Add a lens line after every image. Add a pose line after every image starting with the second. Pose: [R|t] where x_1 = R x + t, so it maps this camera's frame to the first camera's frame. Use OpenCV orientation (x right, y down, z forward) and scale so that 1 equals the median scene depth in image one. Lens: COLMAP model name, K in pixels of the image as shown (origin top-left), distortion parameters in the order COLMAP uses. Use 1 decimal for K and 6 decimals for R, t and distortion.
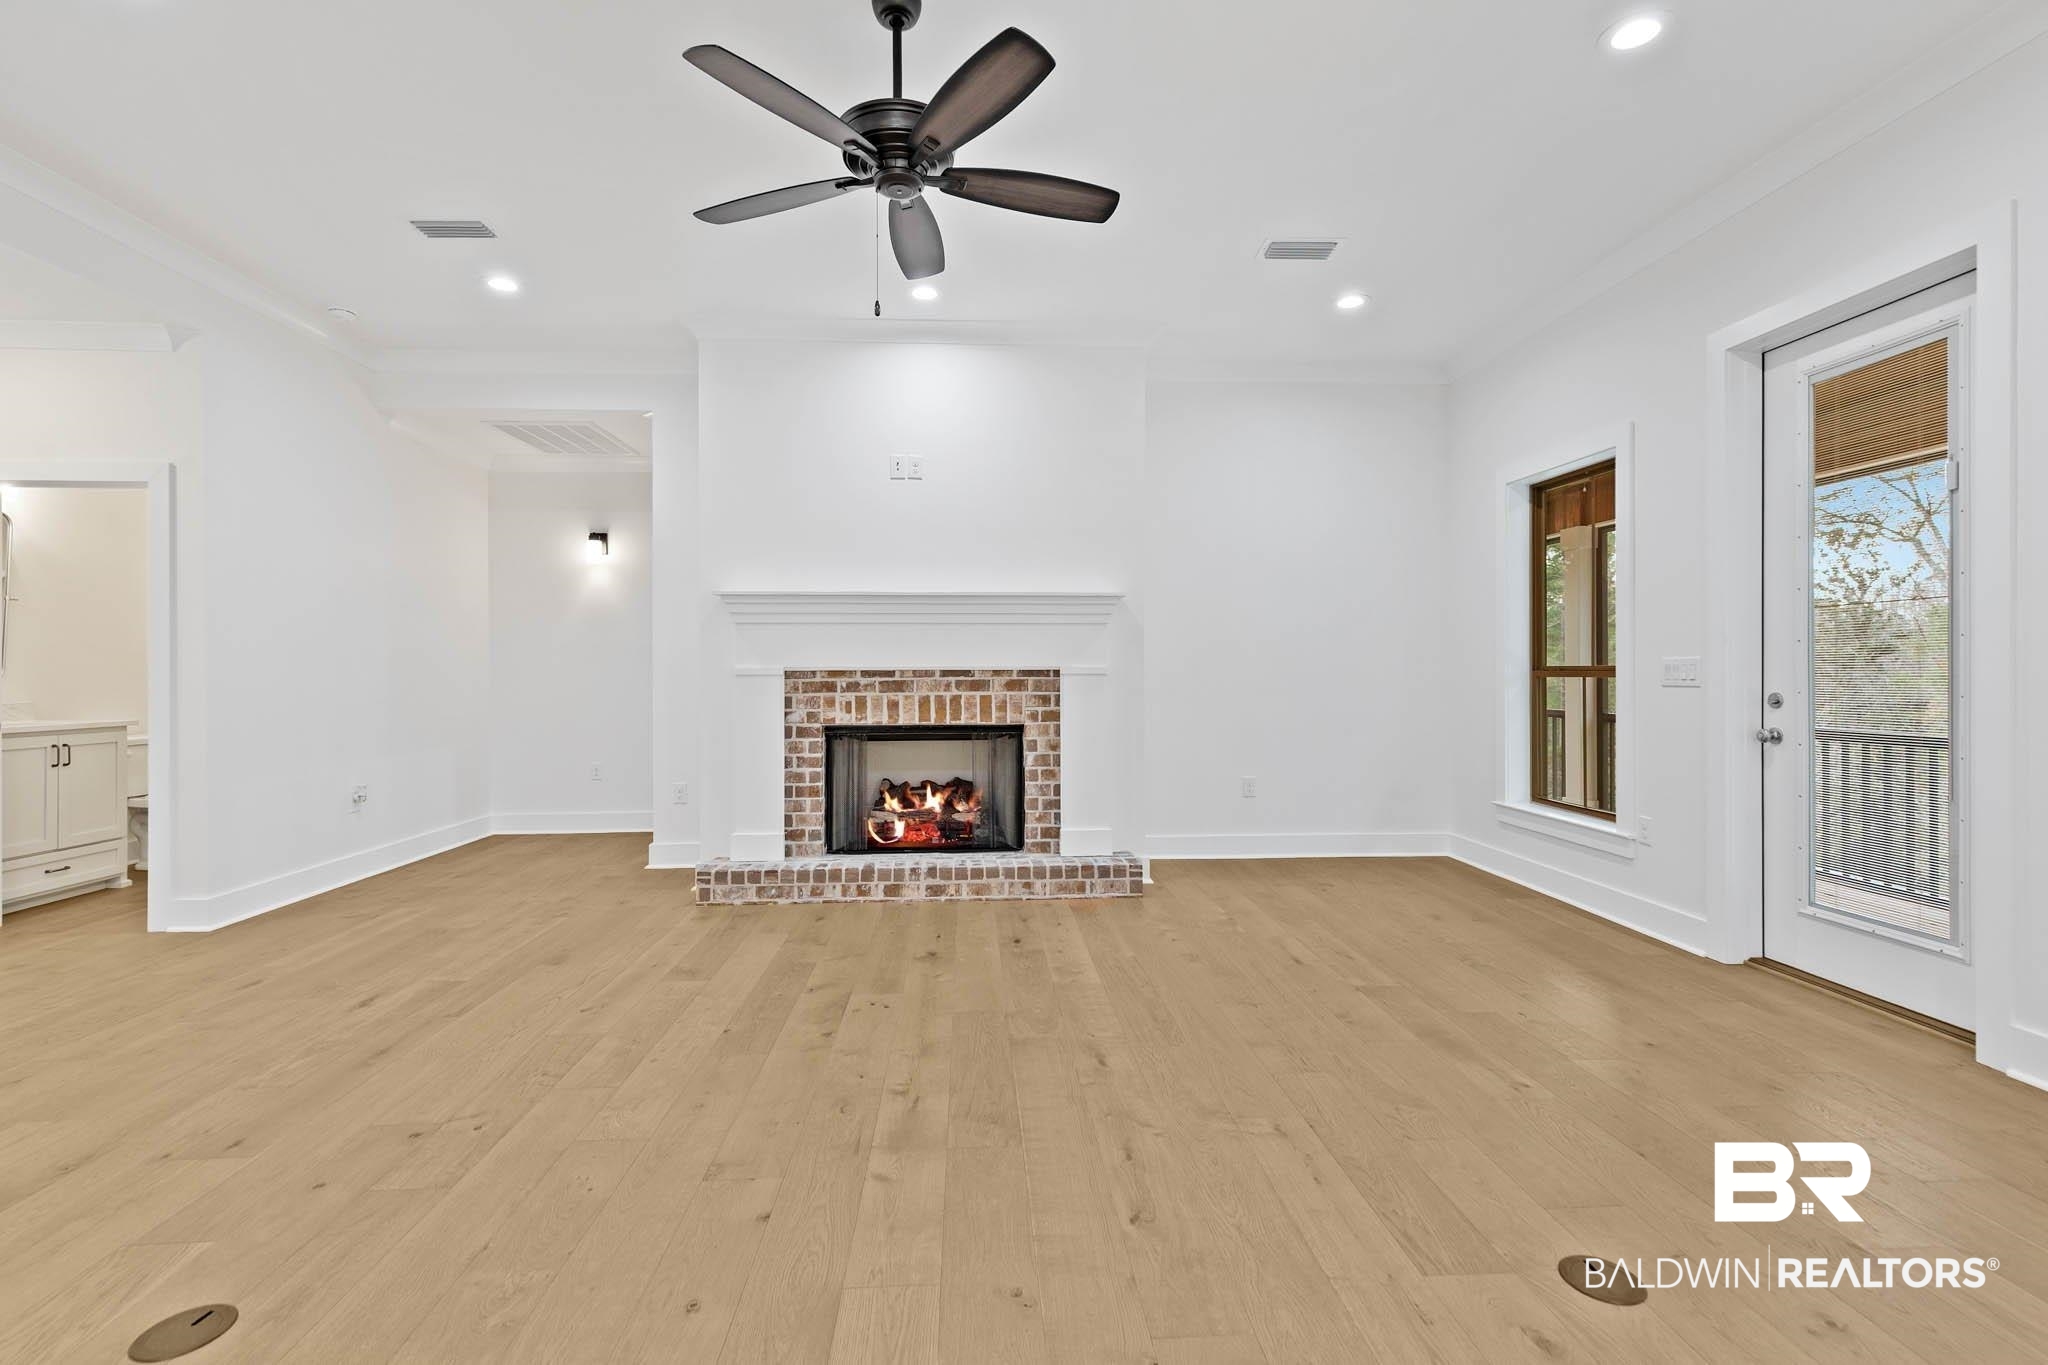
lens RADIAL K [[922.4, 0, 1021.9], [0, 922.4, 670.0], [0, 0, 1]] dist [0.007624, -0.000701]
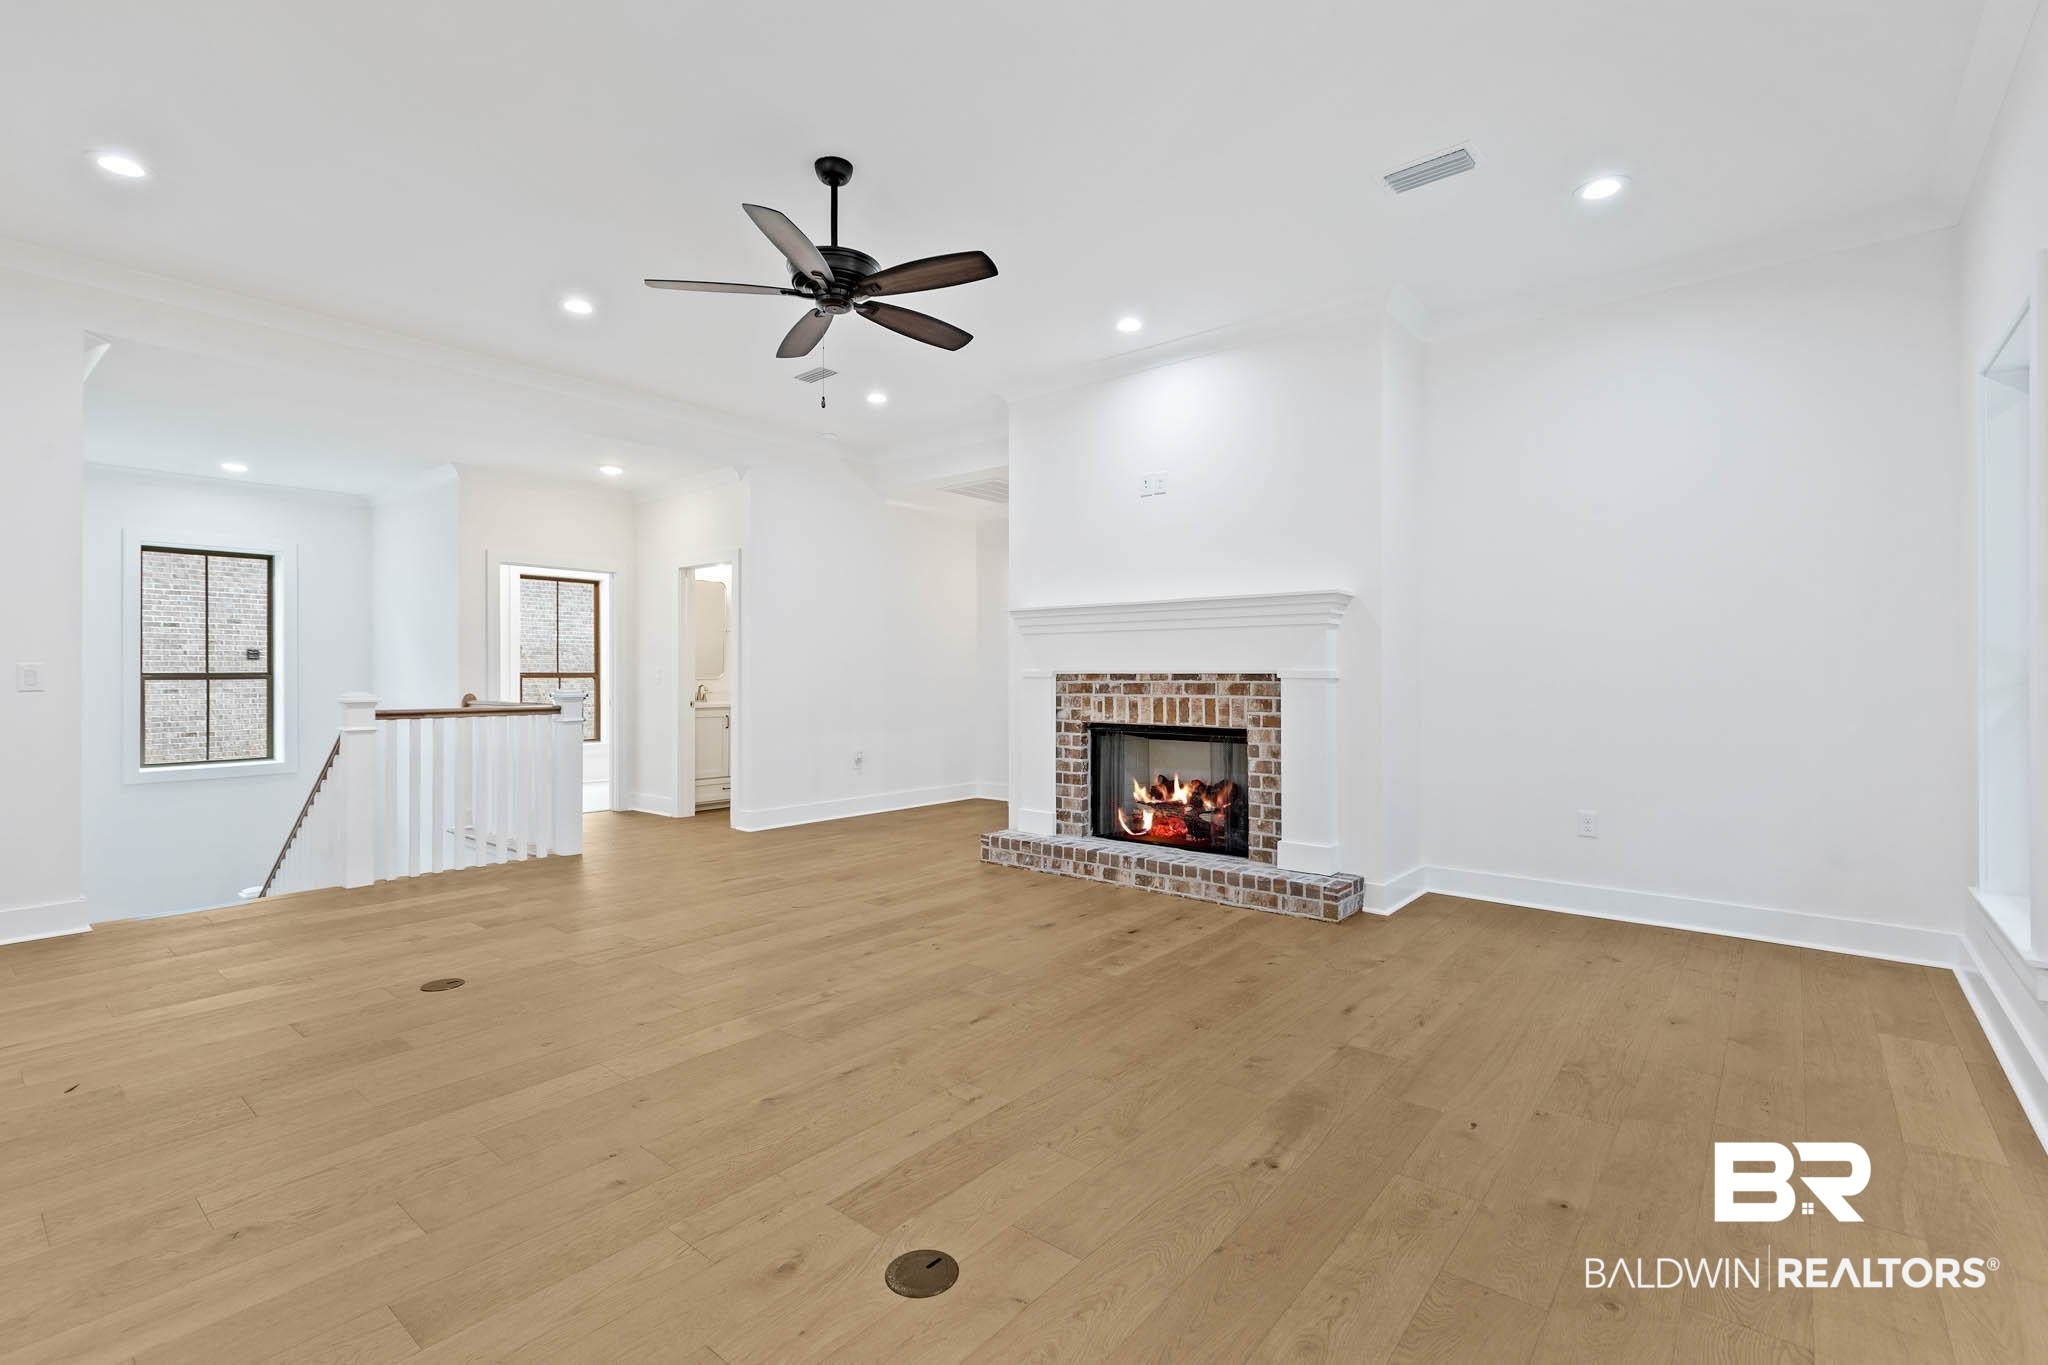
lens RADIAL K [[922.4, 0, 1021.9], [0, 922.4, 670.0], [0, 0, 1]] dist [0.007624, -0.000701]
pose [[0.730795, 0.000320, -0.682597, 0.506131], [-0.001464, 0.999998, -0.001100, -0.002721], [0.682595, 0.001803, 0.730794, 0.117793]]
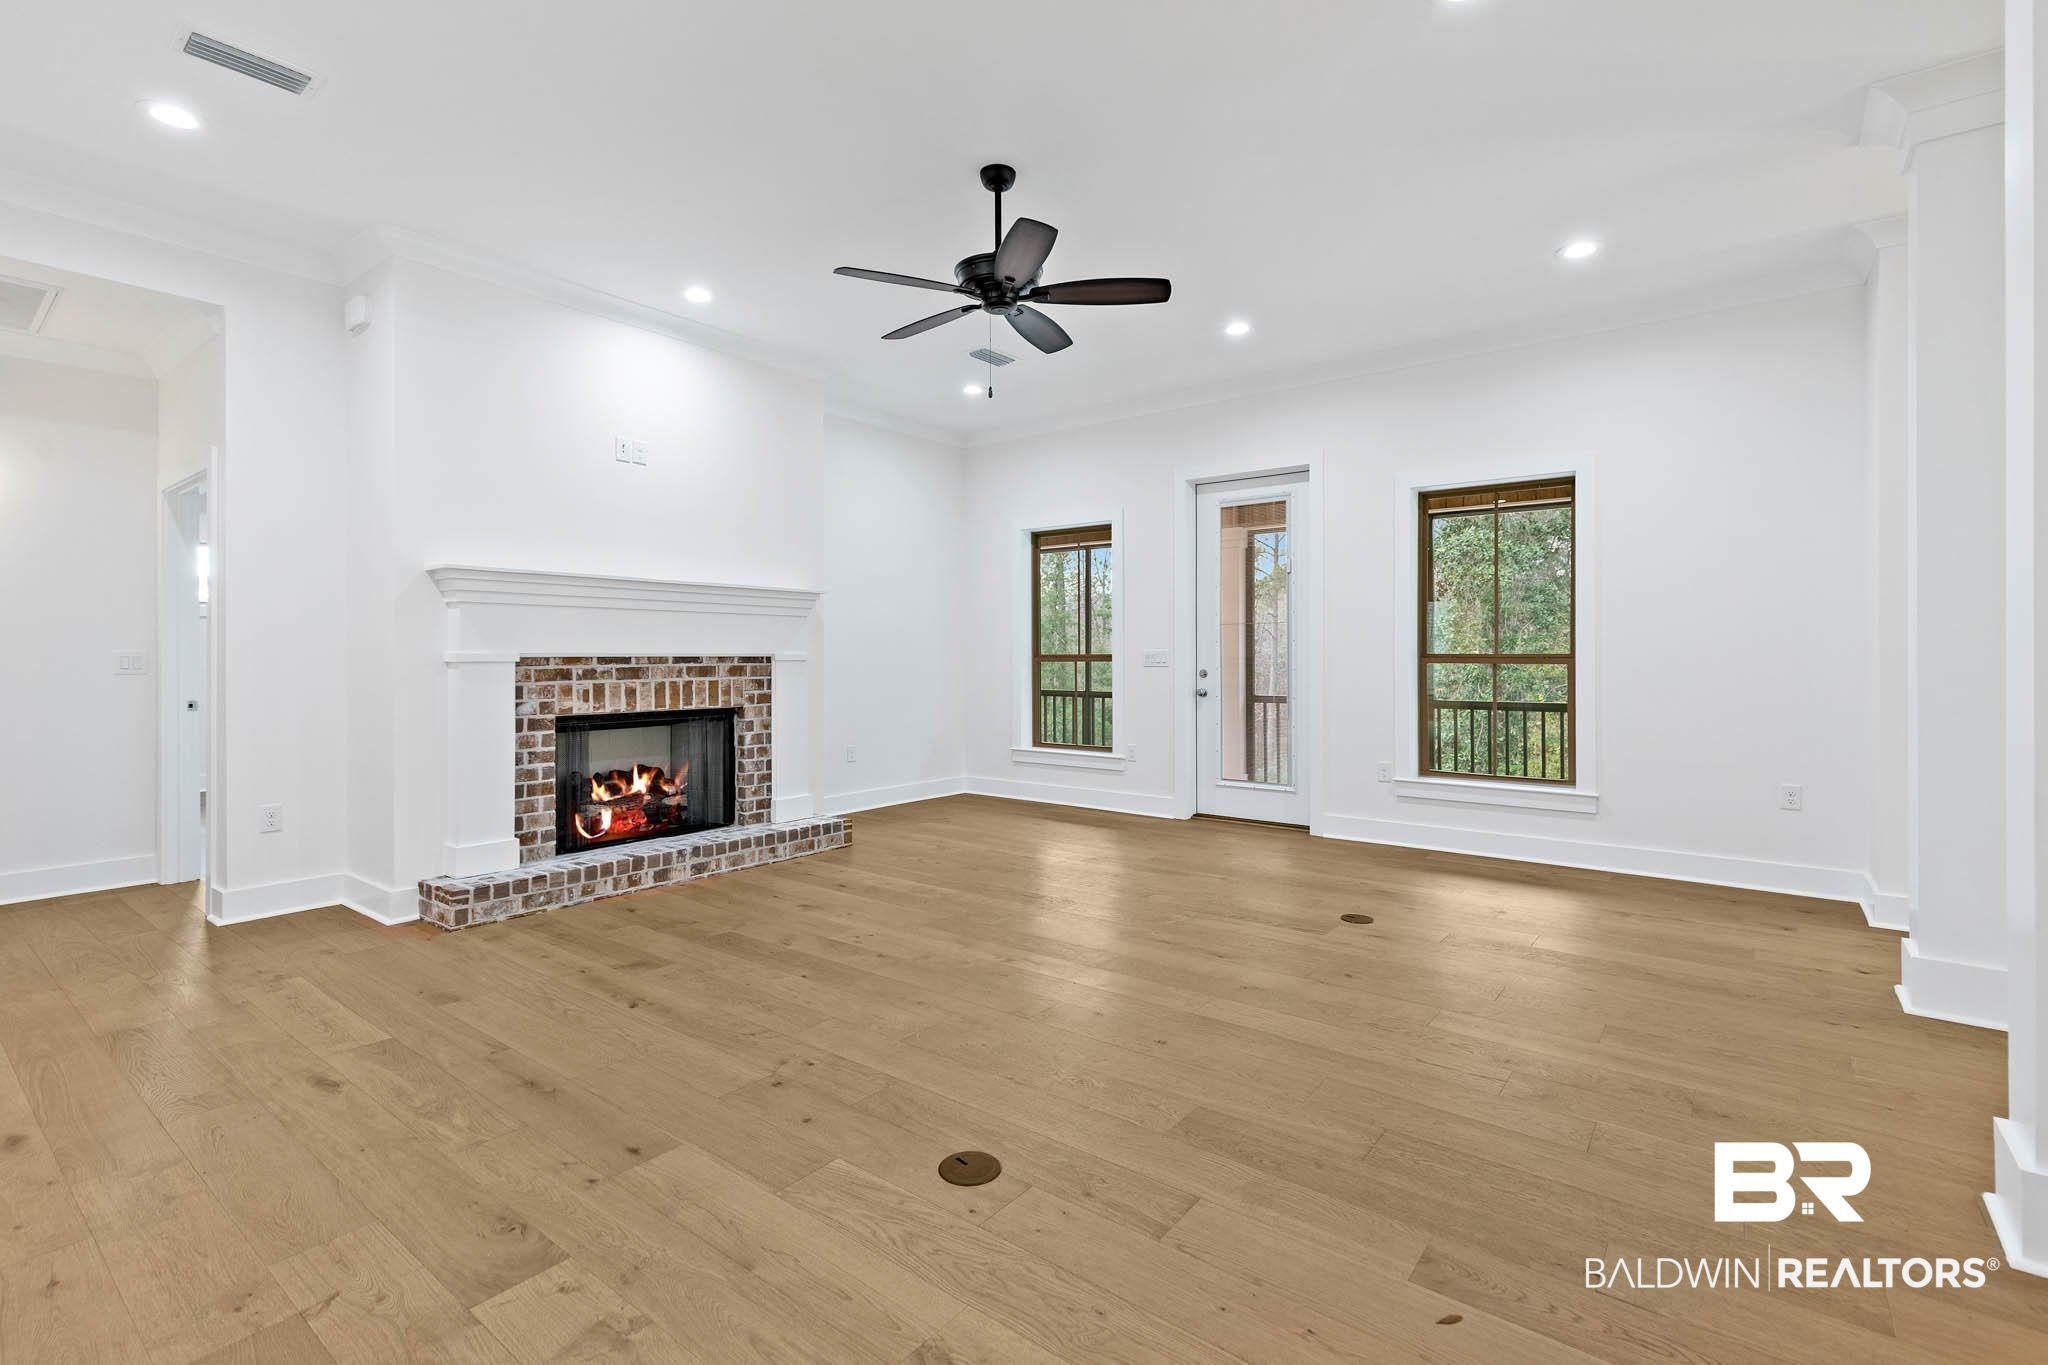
lens RADIAL K [[930.0, 0, 1024.2], [0, 930.0, 656.6], [0, 0, 1]] dist [0.001979, -0.000235]
pose [[0.661136, 0.001204, 0.750265, -0.607430], [-0.000085, 0.999999, -0.001530, 0.001471], [-0.750266, 0.000947, 0.661136, 0.029819]]
